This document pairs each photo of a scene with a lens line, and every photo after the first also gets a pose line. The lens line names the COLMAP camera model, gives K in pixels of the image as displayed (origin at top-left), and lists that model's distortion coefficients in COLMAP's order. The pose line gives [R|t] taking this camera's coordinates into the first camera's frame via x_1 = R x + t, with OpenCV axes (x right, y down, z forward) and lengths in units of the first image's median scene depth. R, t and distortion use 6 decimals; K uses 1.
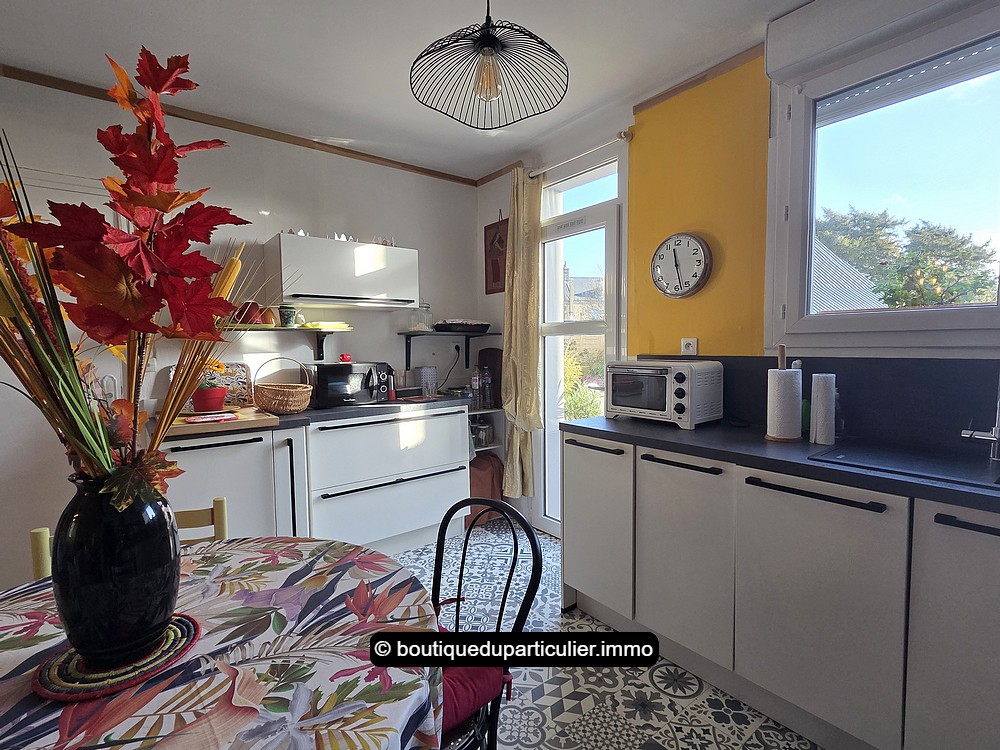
lens RADIAL K [[482.3, 0, 498.4], [0, 482.3, 370.0], [0, 0, 1]] dist [0.005356, -0.001484]
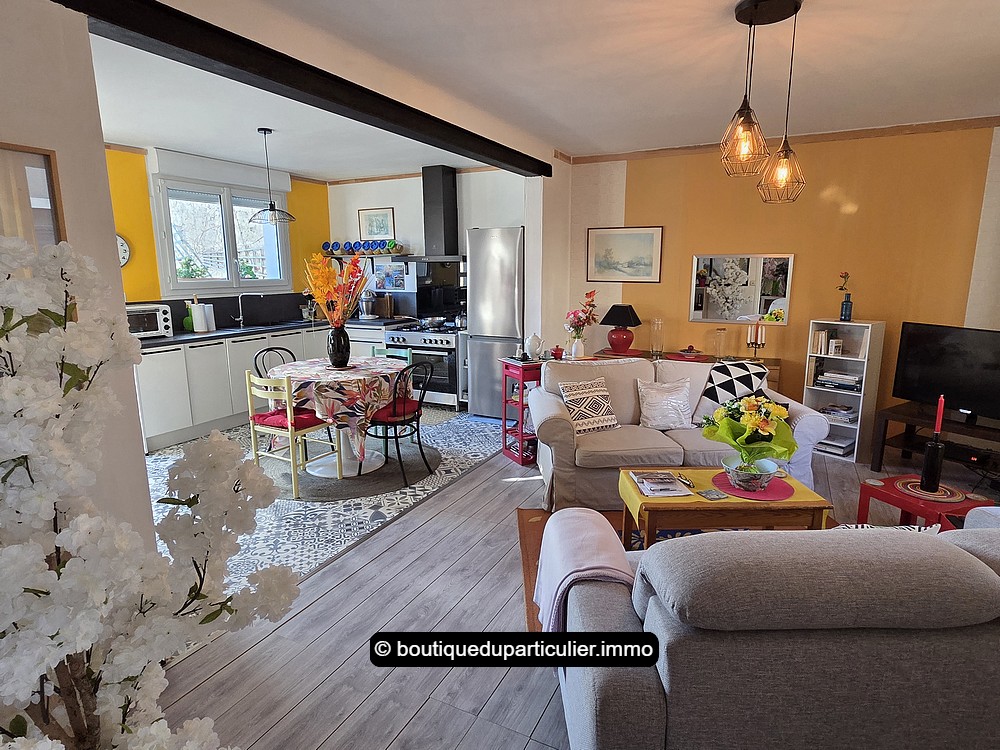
lens RADIAL K [[551.9, 0, 499.0], [0, 551.9, 372.2], [0, 0, 1]] dist [0.013971, -0.005955]
pose [[-0.418027, -0.151528, 0.895708, -2.329216], [0.063074, 0.978770, 0.195017, -0.102843], [-0.906242, 0.138019, -0.399594, 0.678273]]
